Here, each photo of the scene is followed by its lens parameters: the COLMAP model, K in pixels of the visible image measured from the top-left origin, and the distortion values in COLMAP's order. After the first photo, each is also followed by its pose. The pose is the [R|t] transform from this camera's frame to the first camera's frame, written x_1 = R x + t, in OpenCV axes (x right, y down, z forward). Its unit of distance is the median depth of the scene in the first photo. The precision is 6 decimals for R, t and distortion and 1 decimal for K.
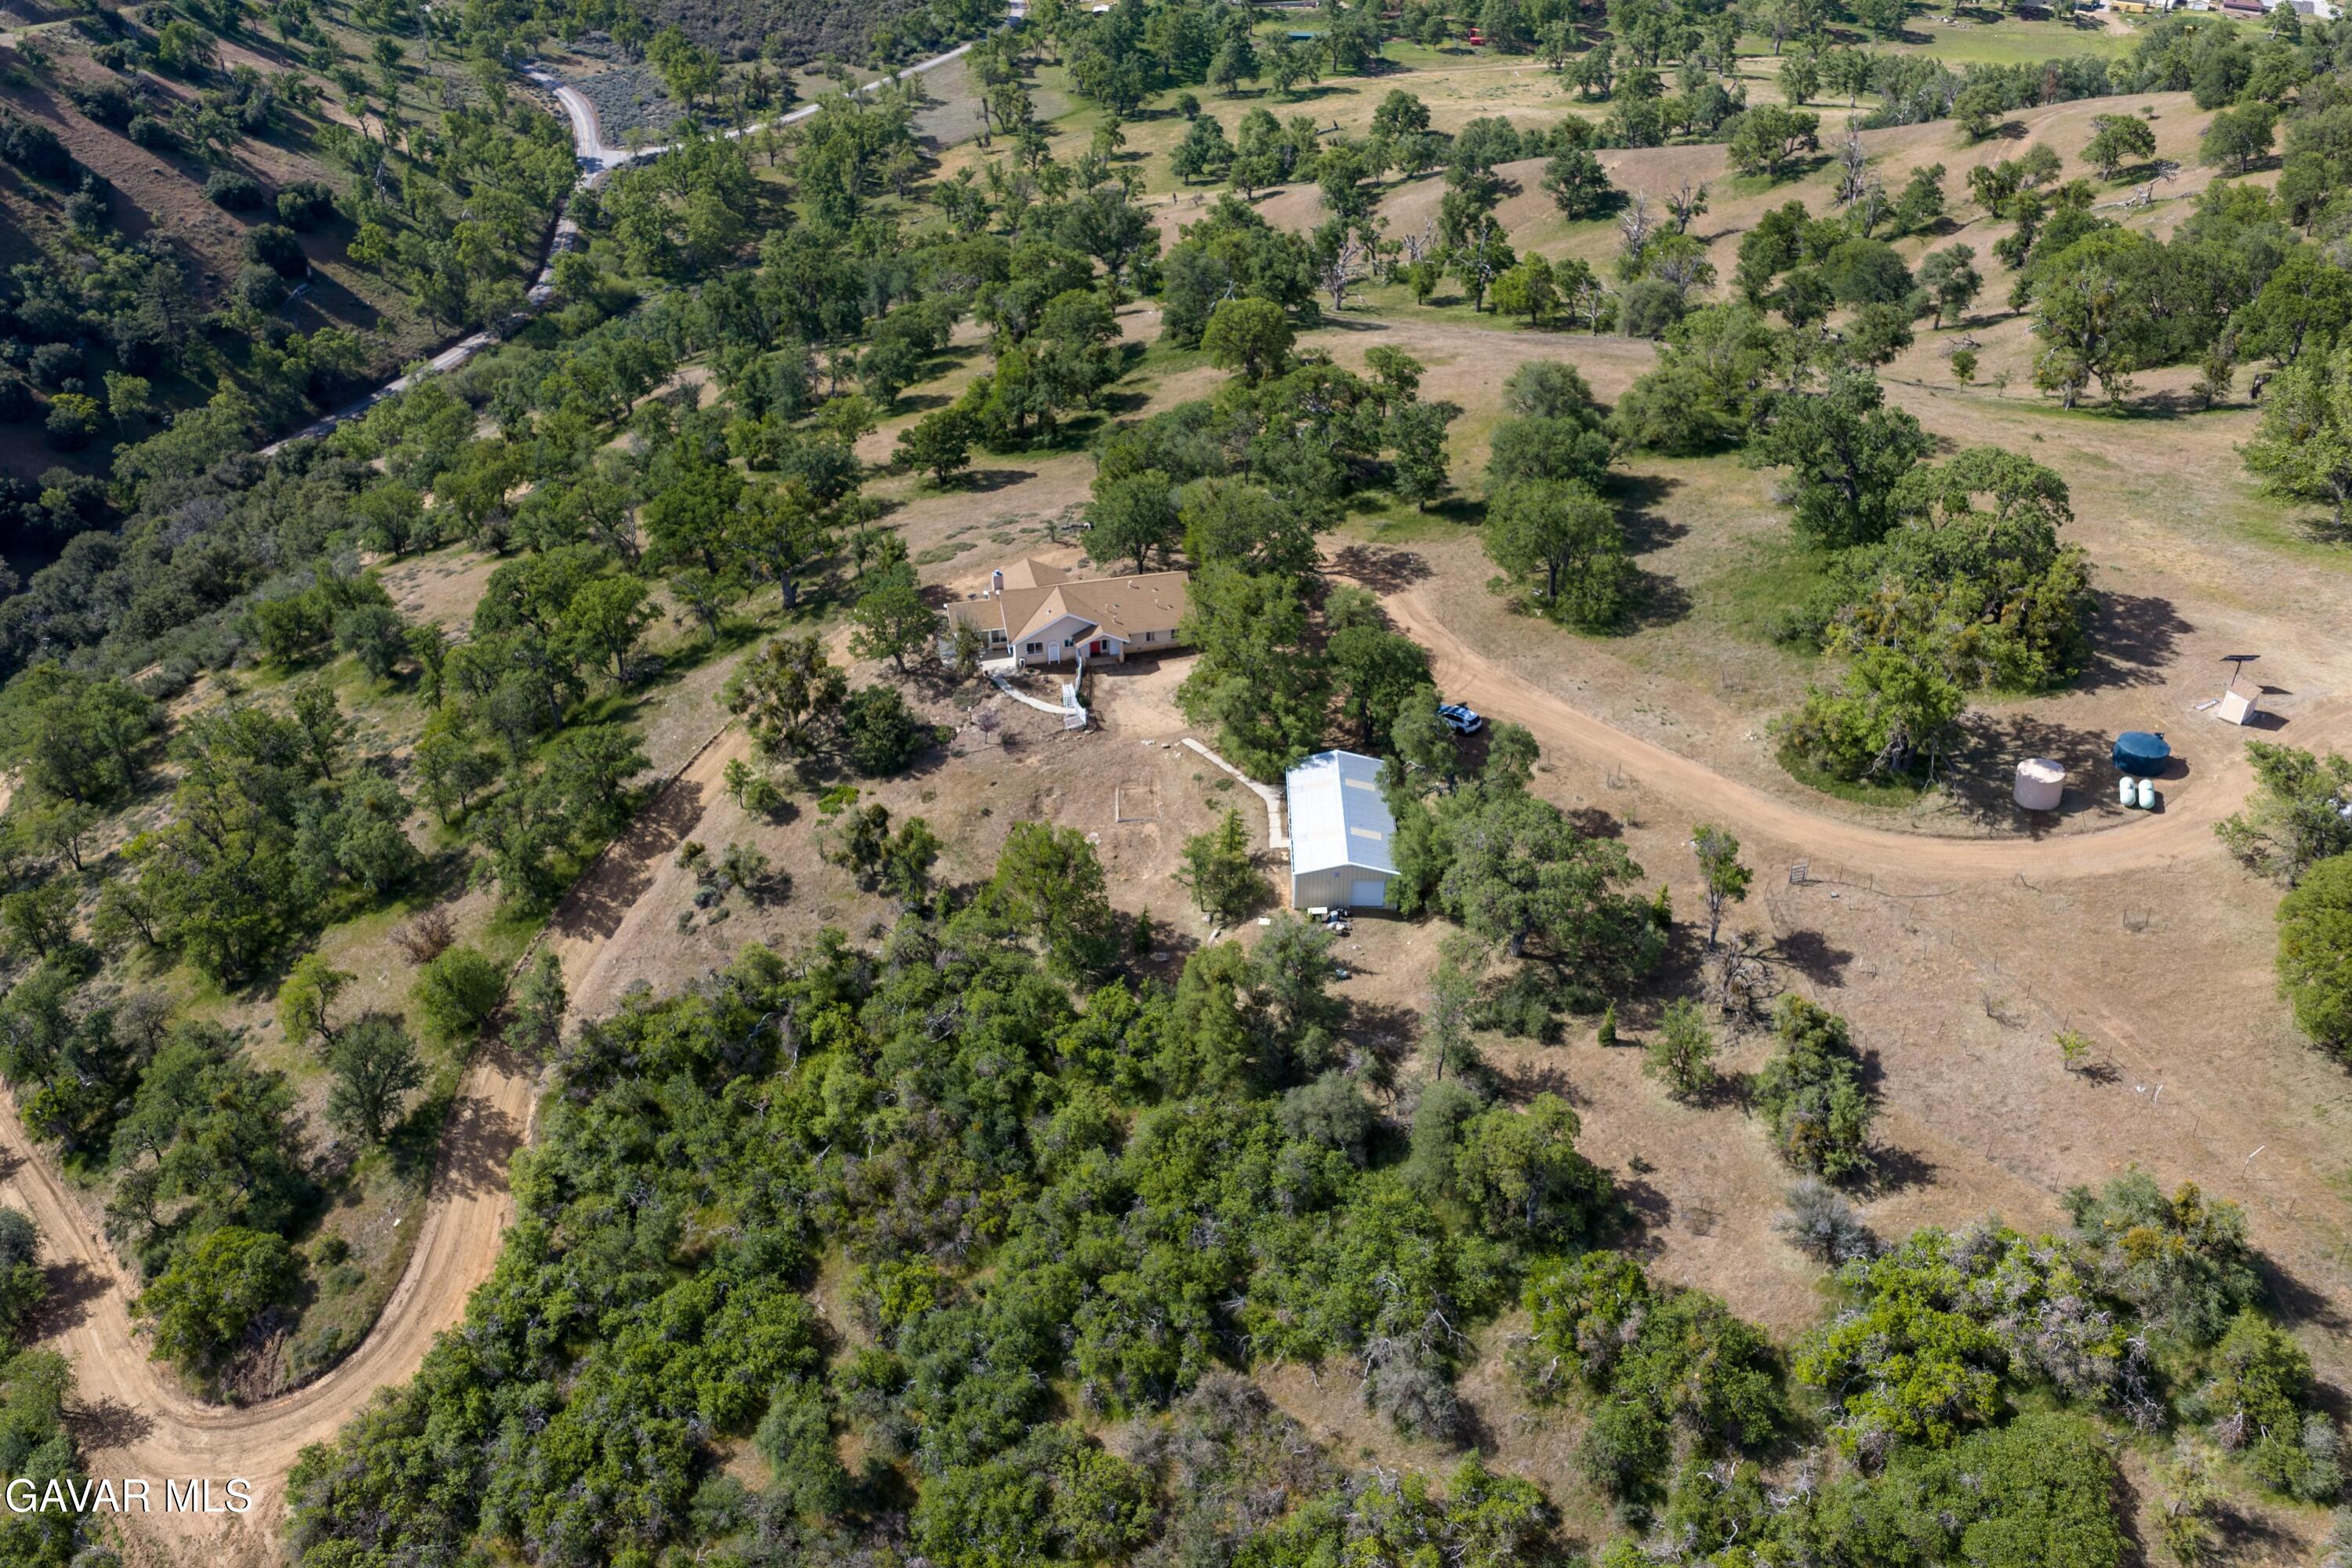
lens RADIAL K [[1946.8, 0, 1181.9], [0, 1946.8, 804.8], [0, 0, 1]] dist [0.017202, -0.032971]
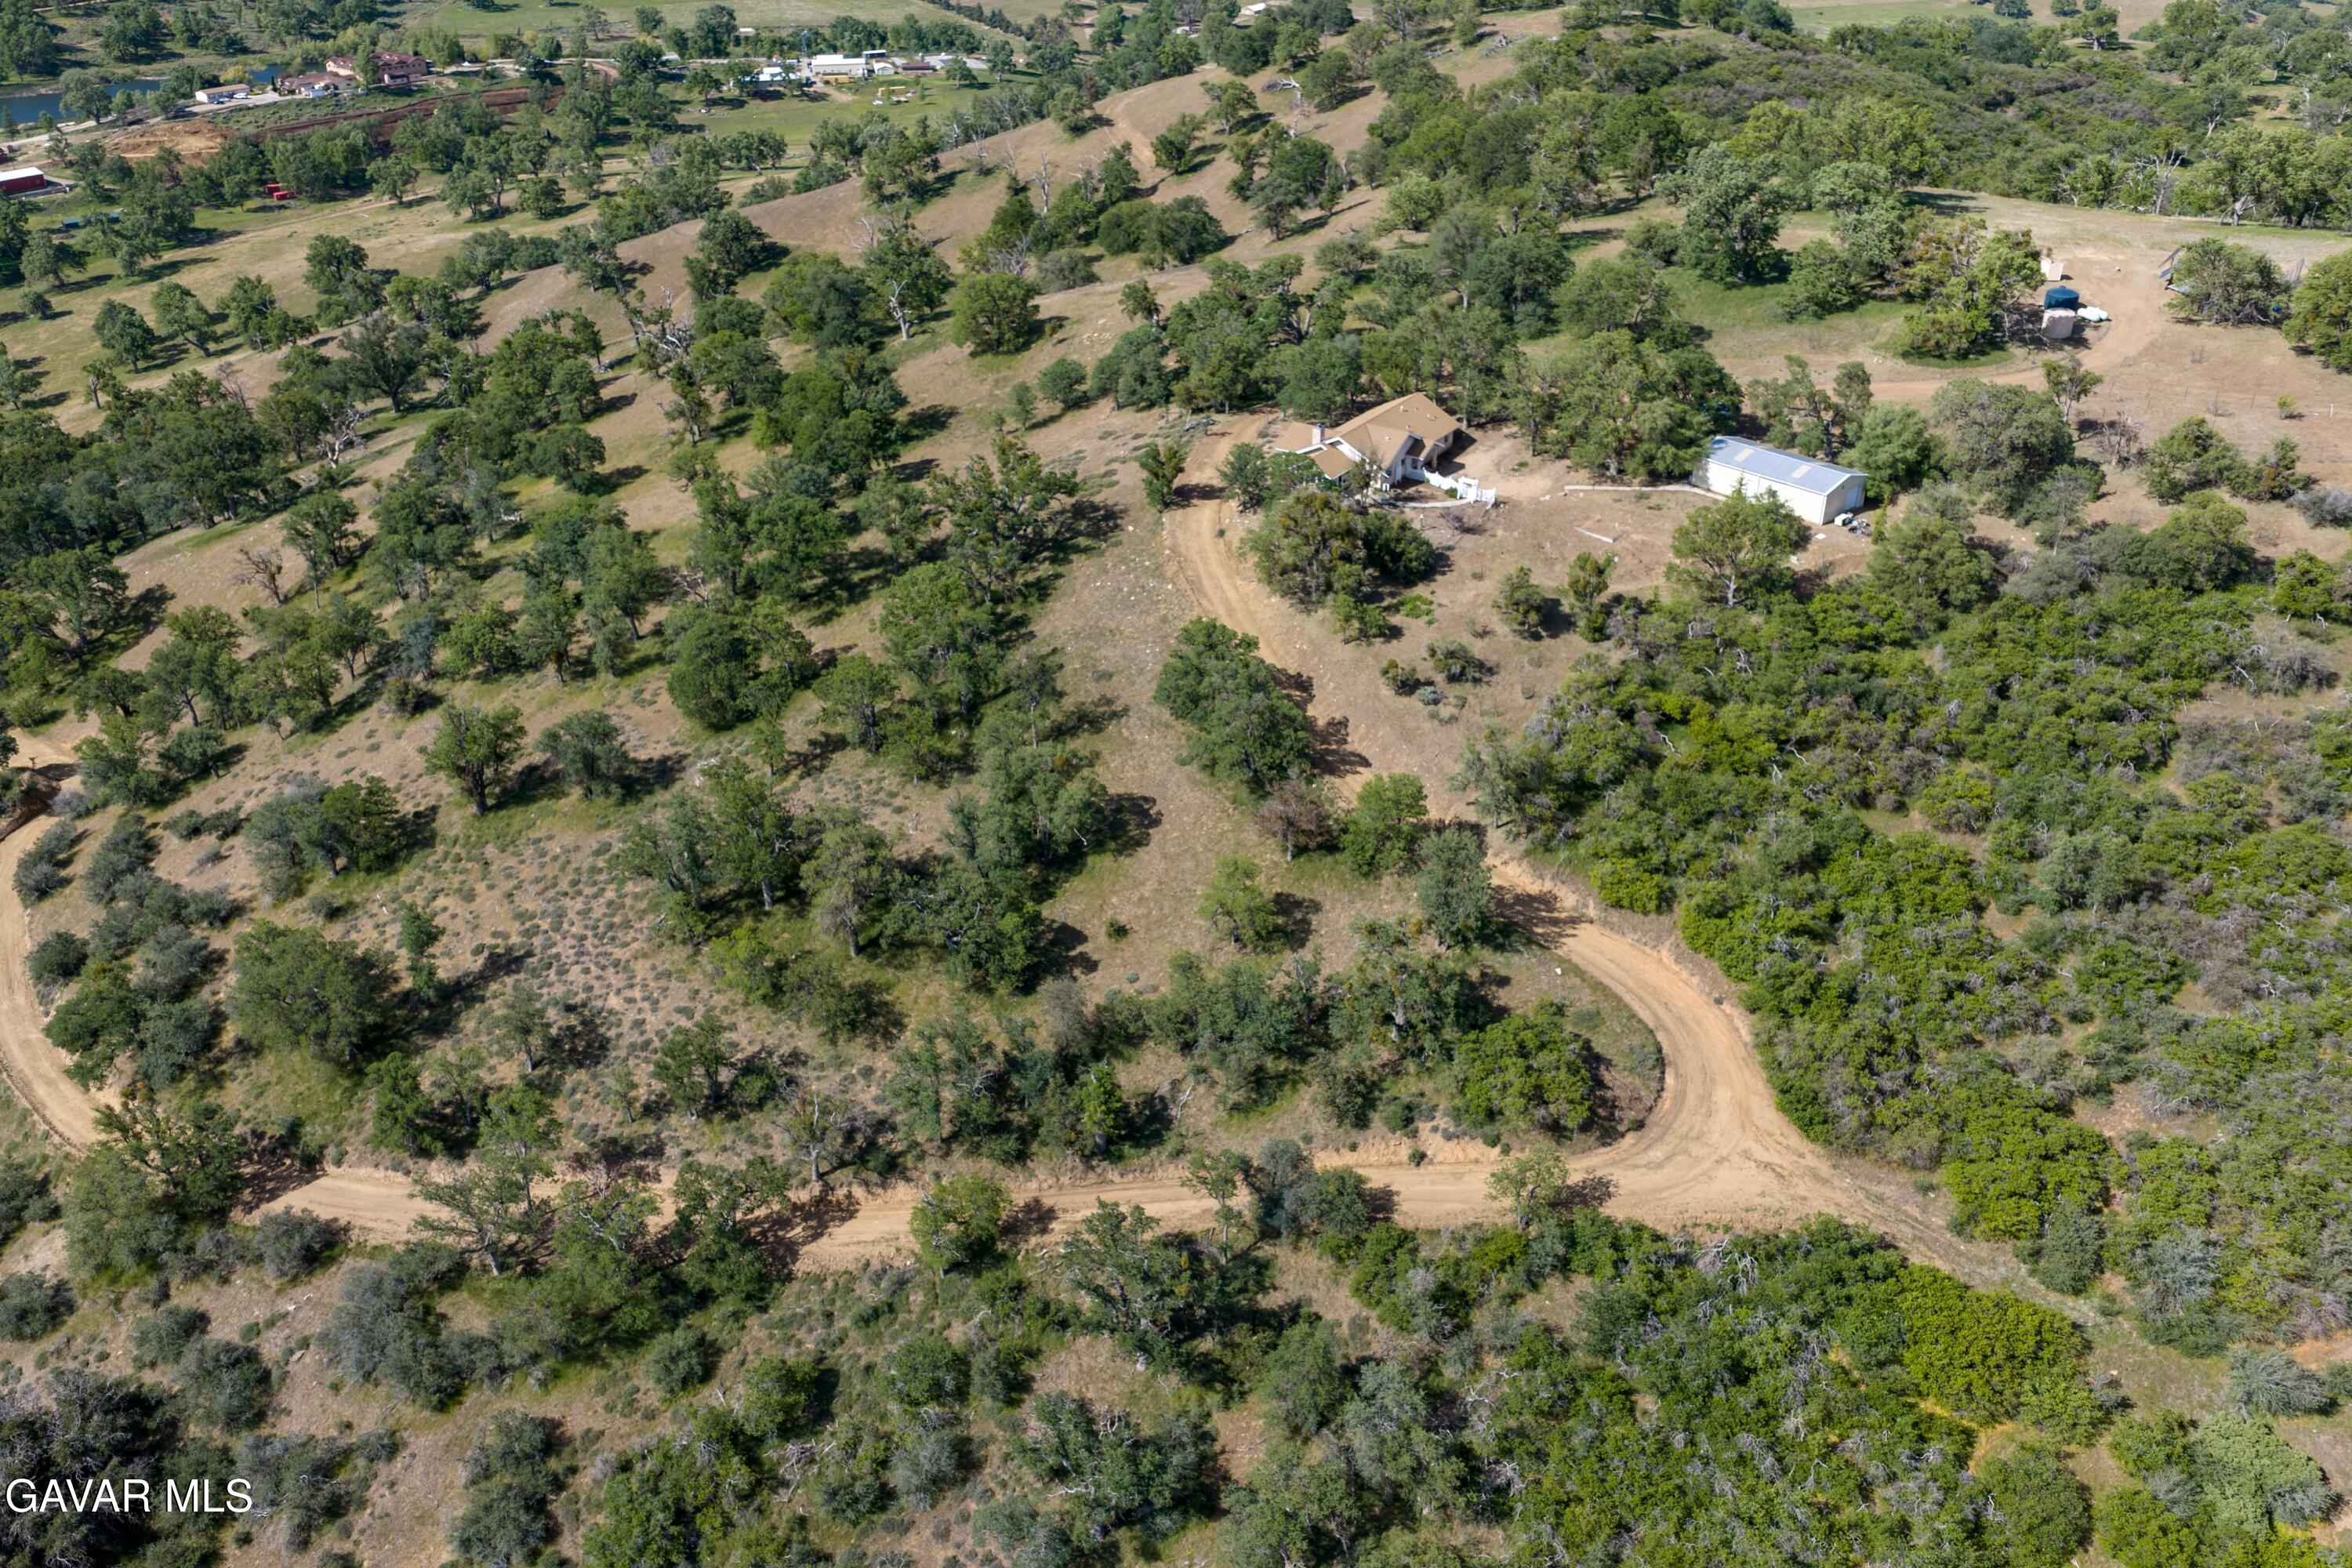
lens RADIAL K [[1953.0, 0, 1178.5], [0, 1953.0, 802.9], [0, 0, 1]] dist [0.012476, -0.018564]
pose [[0.730465, -0.340744, 0.591873, -0.280709], [0.384484, 0.921434, 0.055960, -0.003788], [-0.564440, 0.186689, 0.804086, 0.053701]]
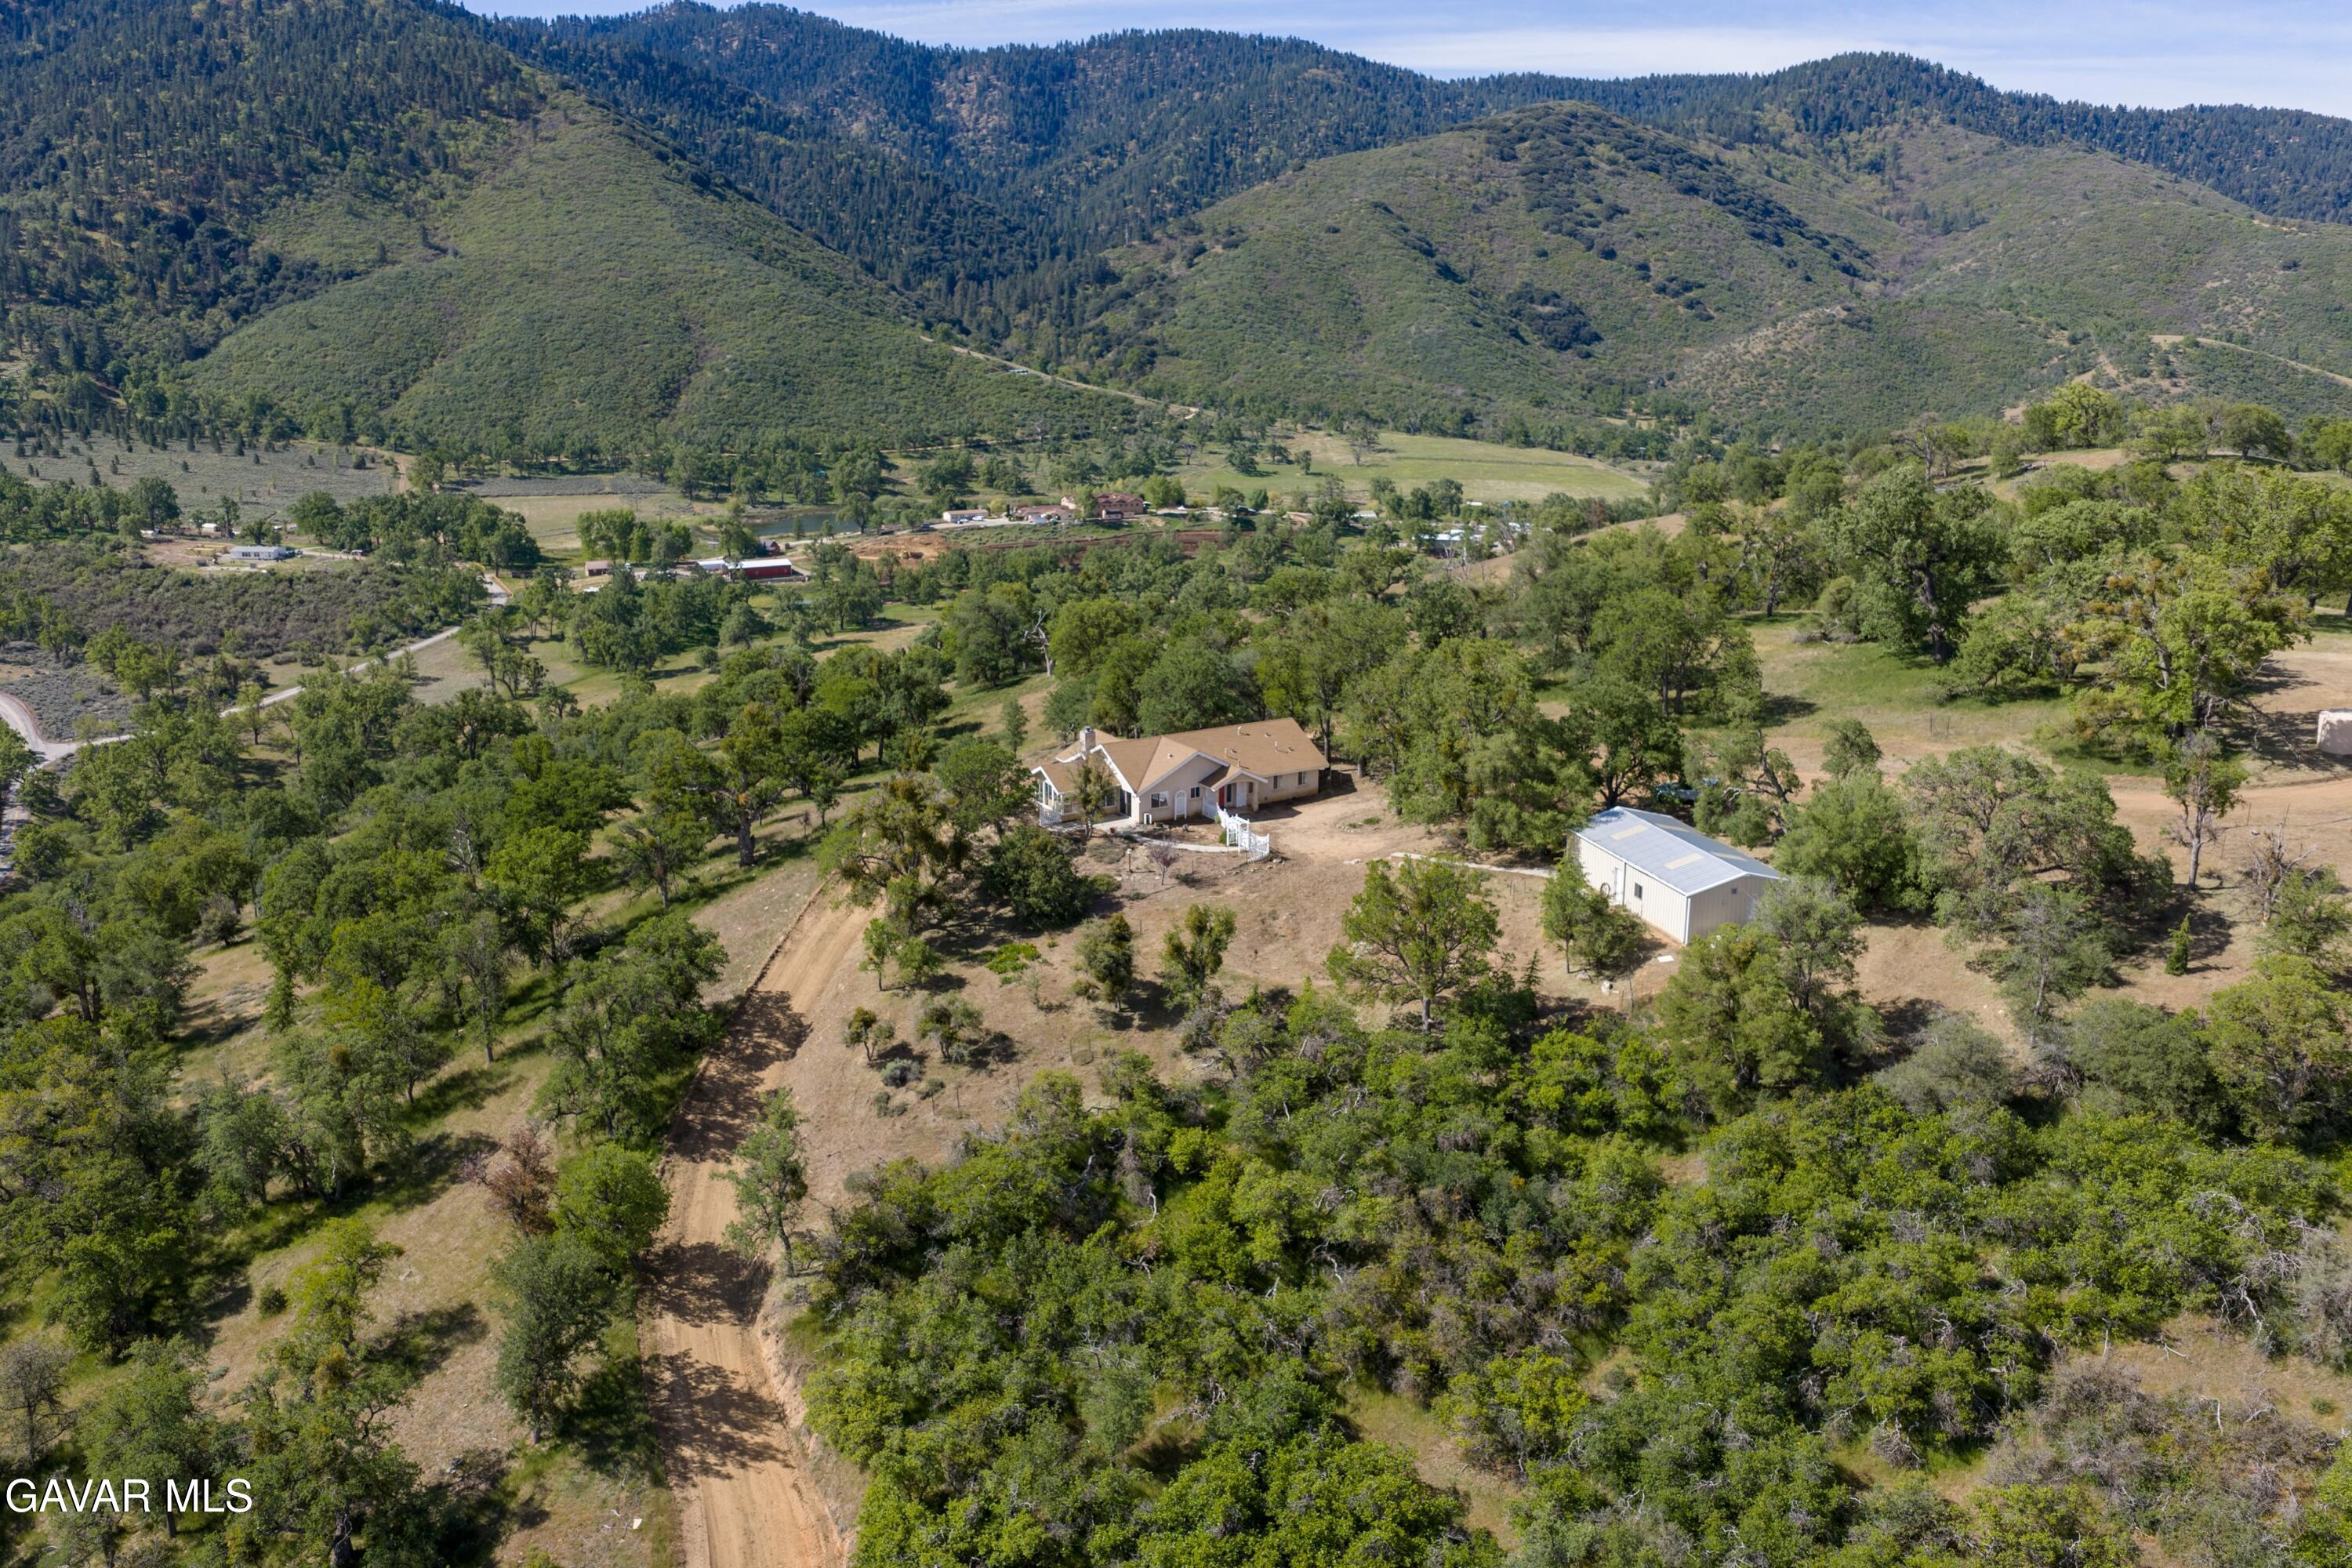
lens RADIAL K [[1953.0, 0, 1178.5], [0, 1953.0, 802.9], [0, 0, 1]] dist [0.012476, -0.018564]
pose [[0.949816, -0.080896, 0.302168, -0.097640], [0.172182, 0.941680, -0.289123, 0.049777], [-0.261156, 0.326641, 0.908352, 0.073560]]
